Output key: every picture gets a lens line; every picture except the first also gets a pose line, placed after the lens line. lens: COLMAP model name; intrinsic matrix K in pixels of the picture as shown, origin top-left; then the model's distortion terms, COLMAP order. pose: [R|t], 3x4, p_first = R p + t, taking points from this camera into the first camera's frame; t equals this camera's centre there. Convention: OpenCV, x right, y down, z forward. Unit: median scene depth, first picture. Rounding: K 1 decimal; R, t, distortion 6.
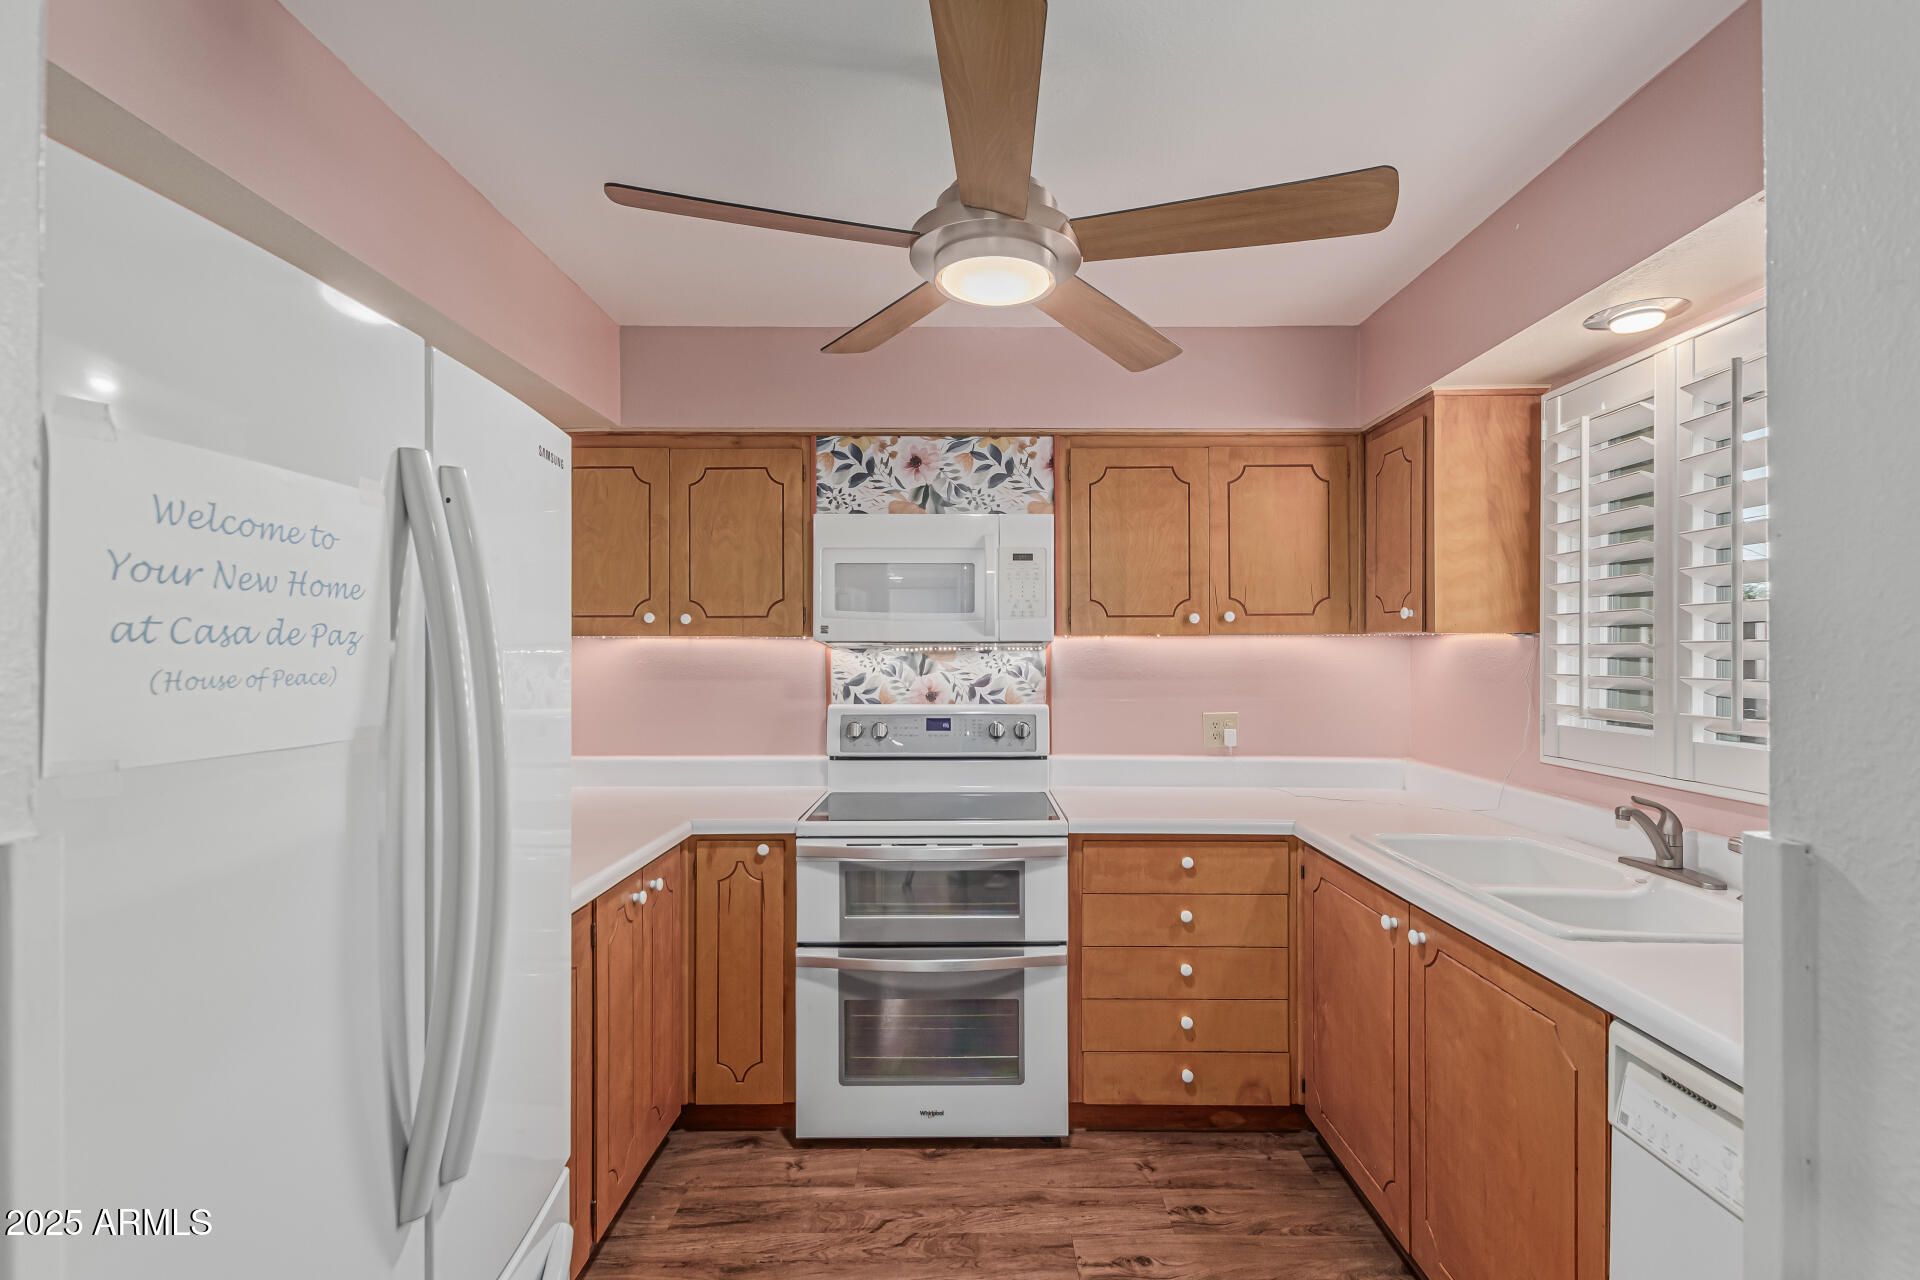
lens RADIAL K [[879.7, 0, 961.0], [0, 879.7, 642.3], [0, 0, 1]] dist [0.006802, -0.000428]
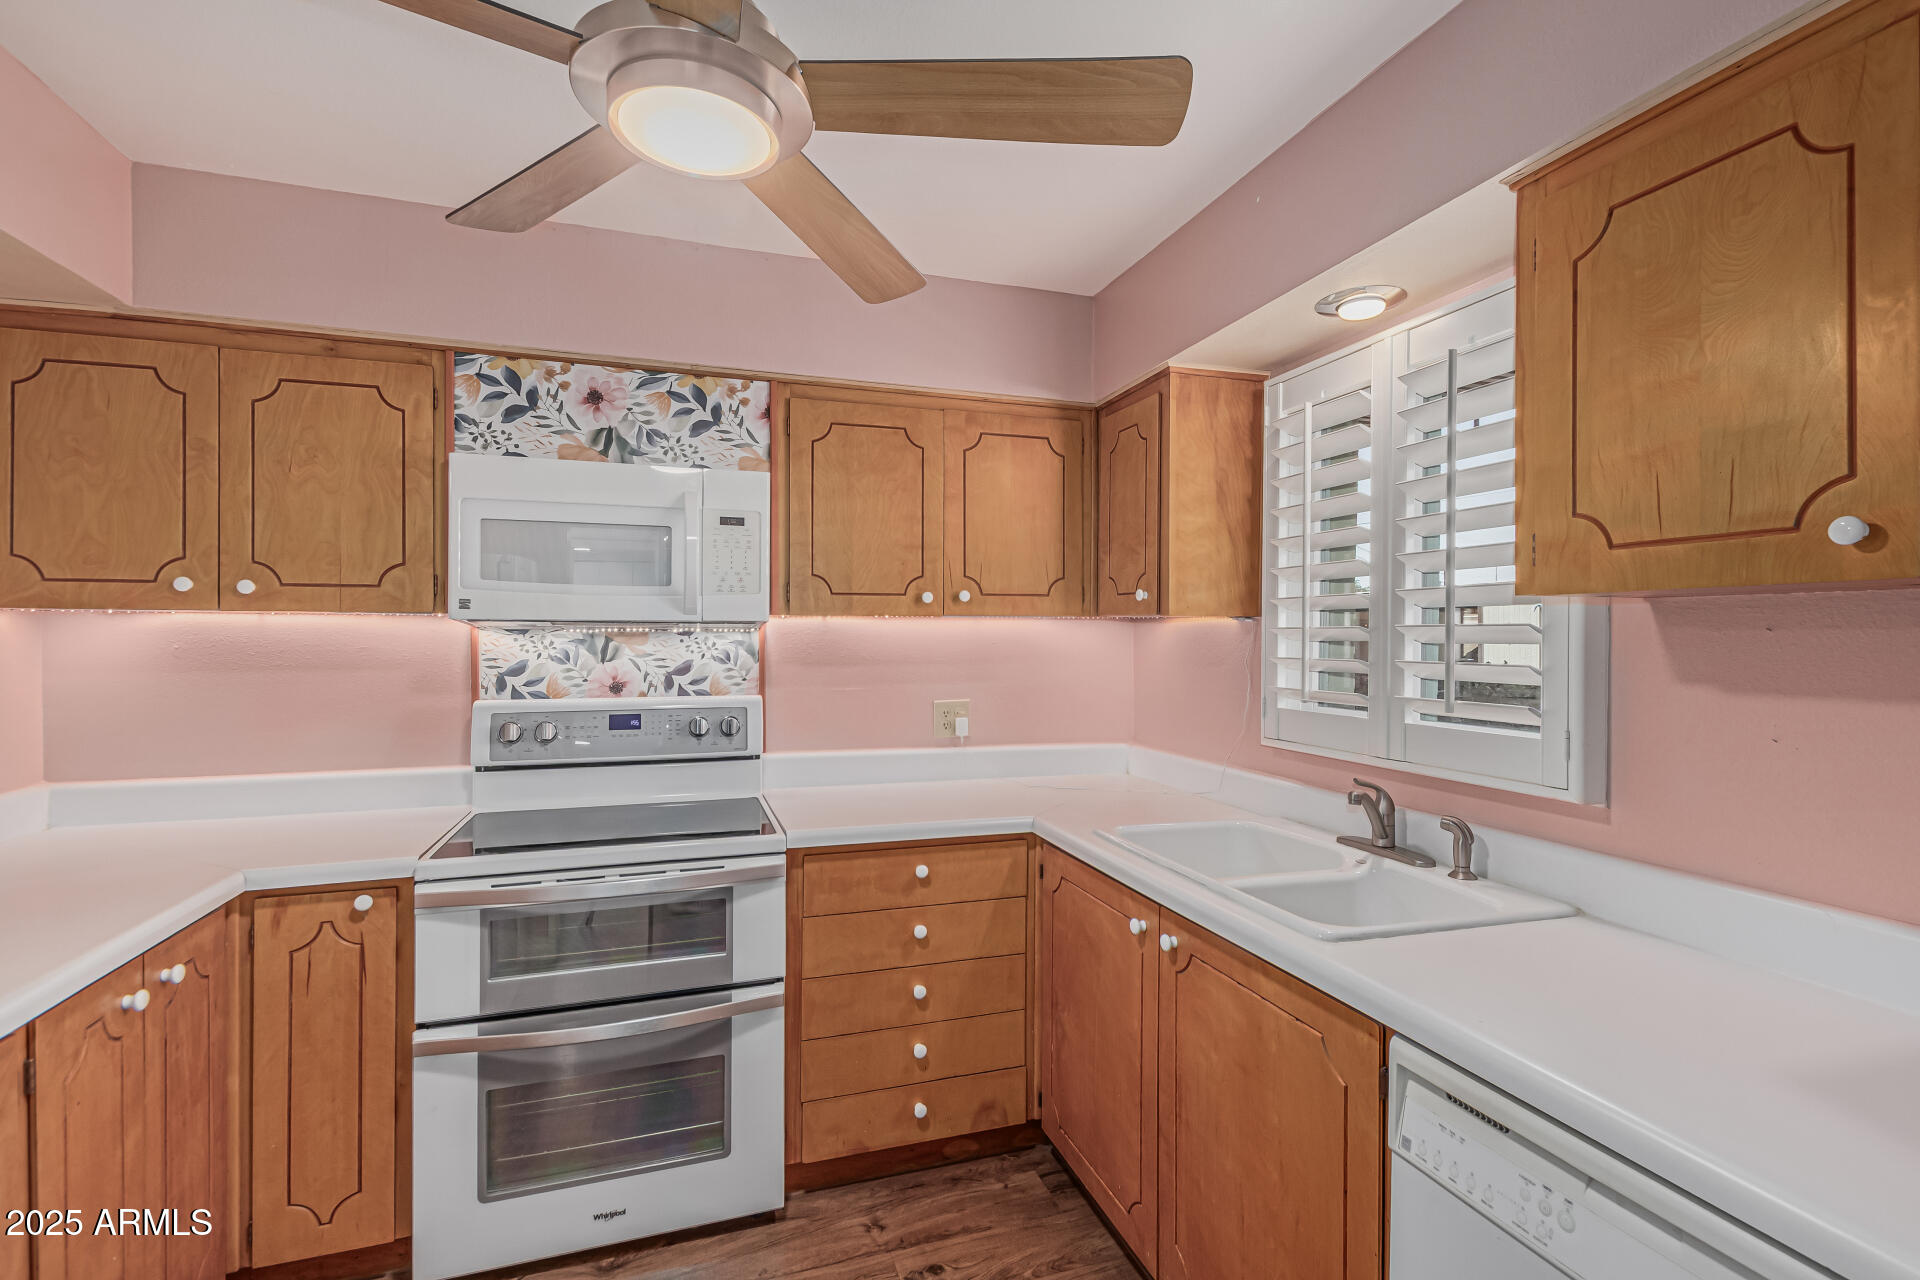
lens RADIAL K [[879.7, 0, 969.4], [0, 879.7, 631.3], [0, 0, 1]] dist [0.006802, -0.000428]
pose [[0.944308, 0.004022, 0.329037, 0.008500], [-0.006446, 0.999960, 0.006277, 0.001727], [-0.328999, -0.008048, 0.944296, 0.142235]]
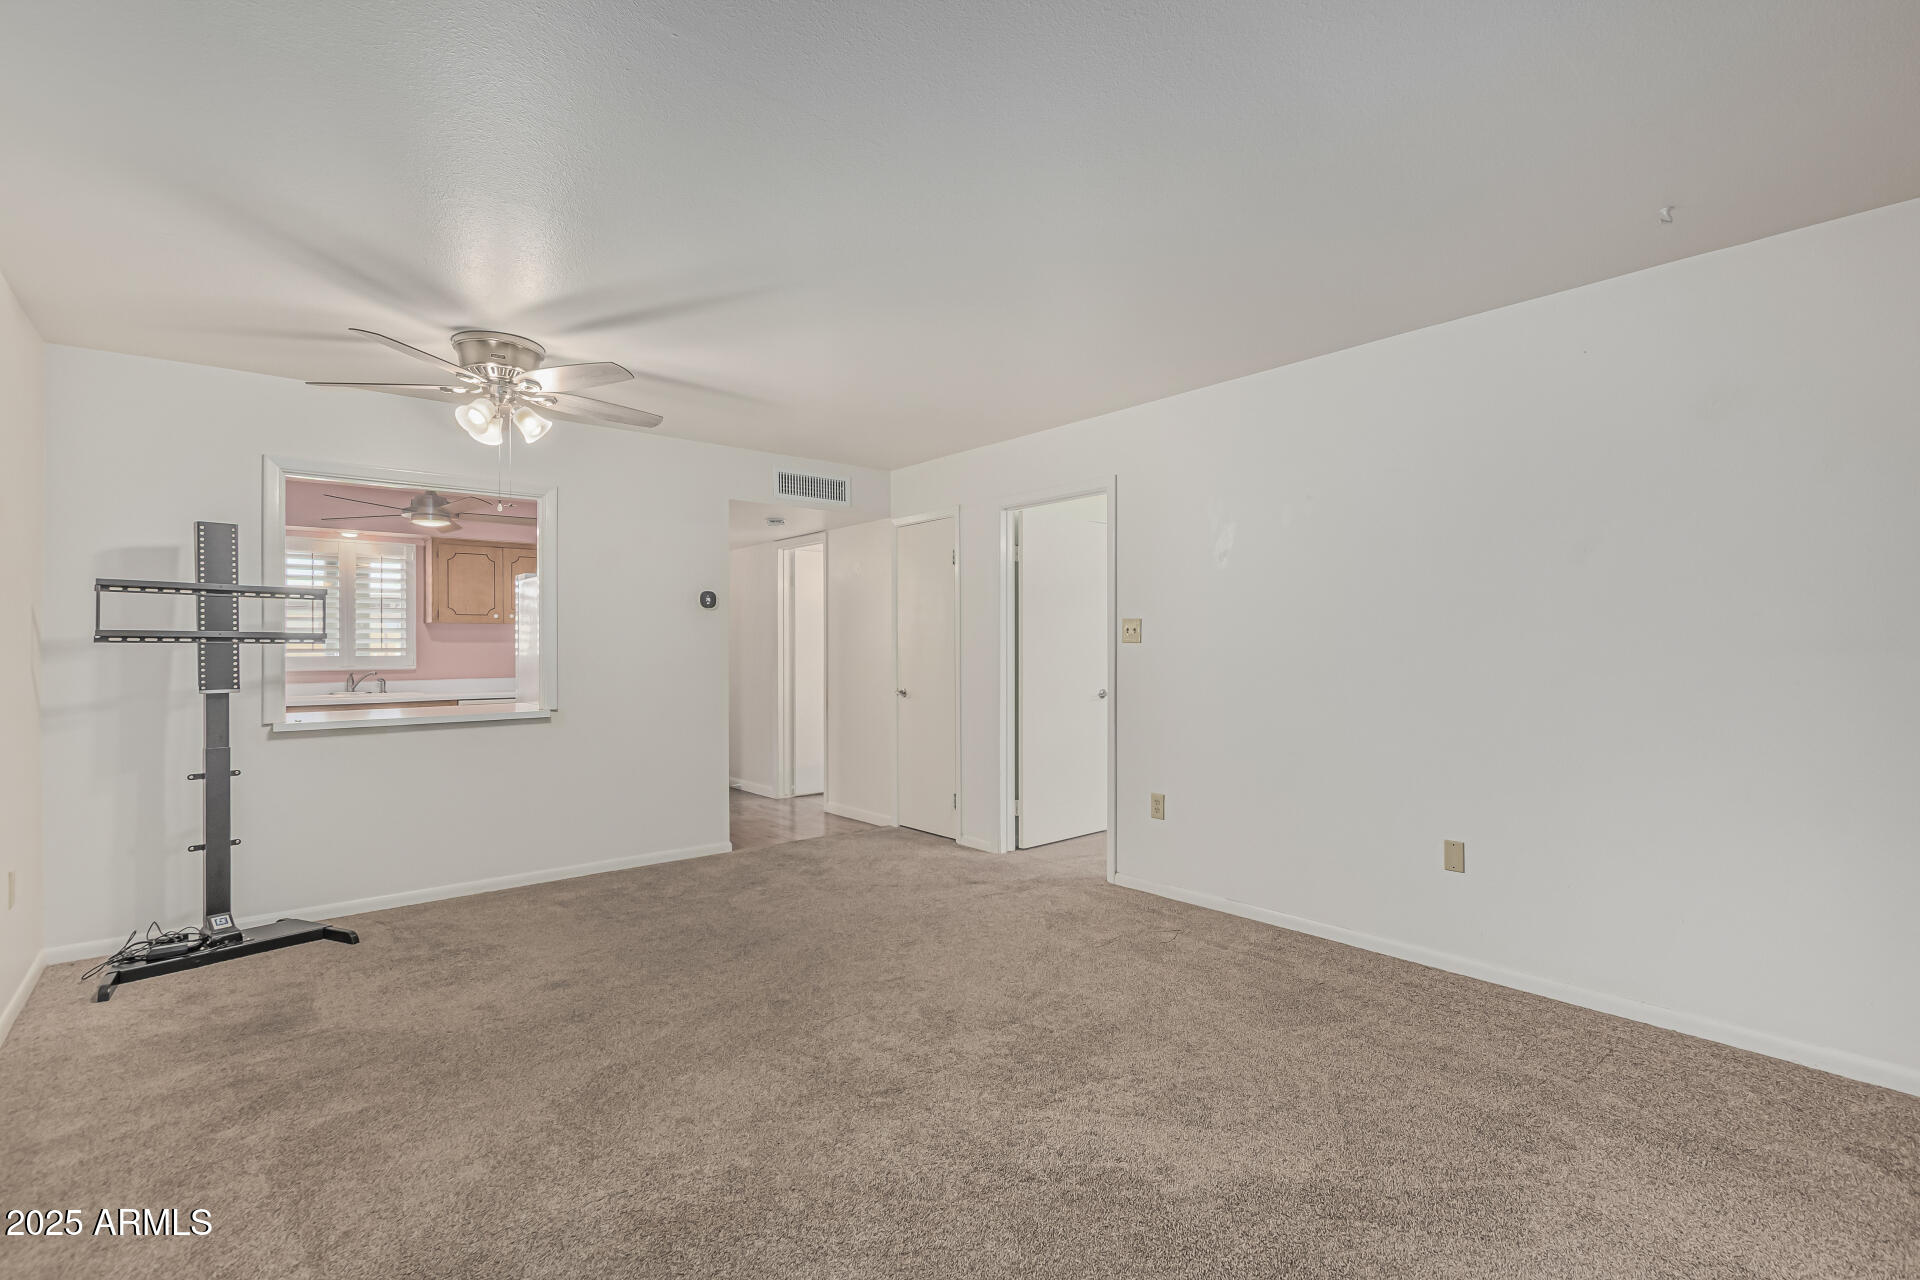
lens RADIAL K [[879.7, 0, 974.1], [0, 879.7, 638.4], [0, 0, 1]] dist [0.006802, -0.000428]
pose [[-0.656257, 0.002366, 0.754534, -2.585238], [-0.008262, 0.999913, -0.010322, 0.042270], [-0.754493, -0.013008, -0.656180, 1.066497]]
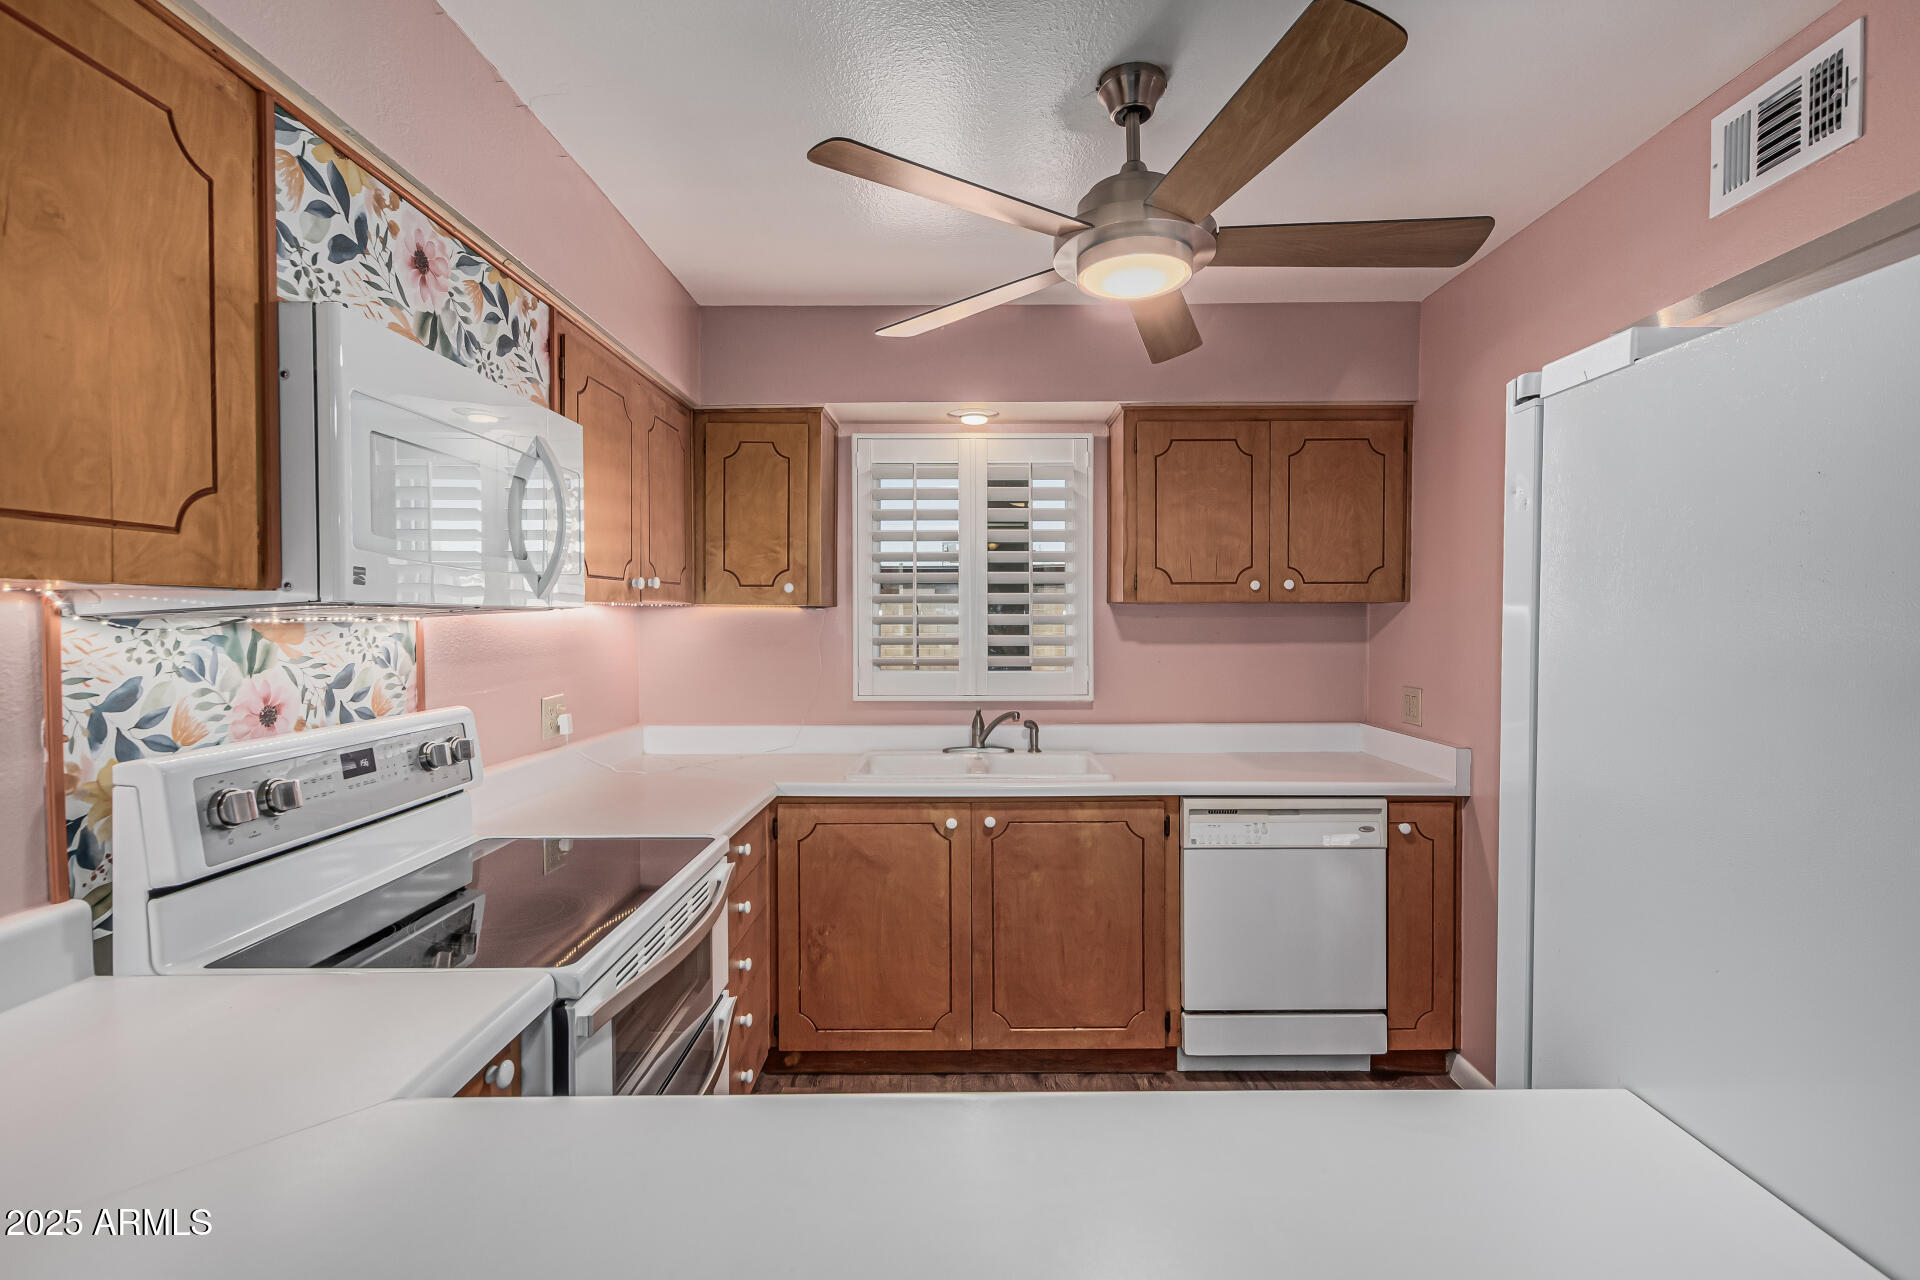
lens RADIAL K [[879.7, 0, 970.0], [0, 879.7, 630.3], [0, 0, 1]] dist [0.006802, -0.000428]
pose [[-0.010614, -0.013511, 0.999852, -0.664504], [-0.009282, 0.999867, 0.013413, 0.004459], [-0.999901, -0.009138, -0.010738, 0.771579]]
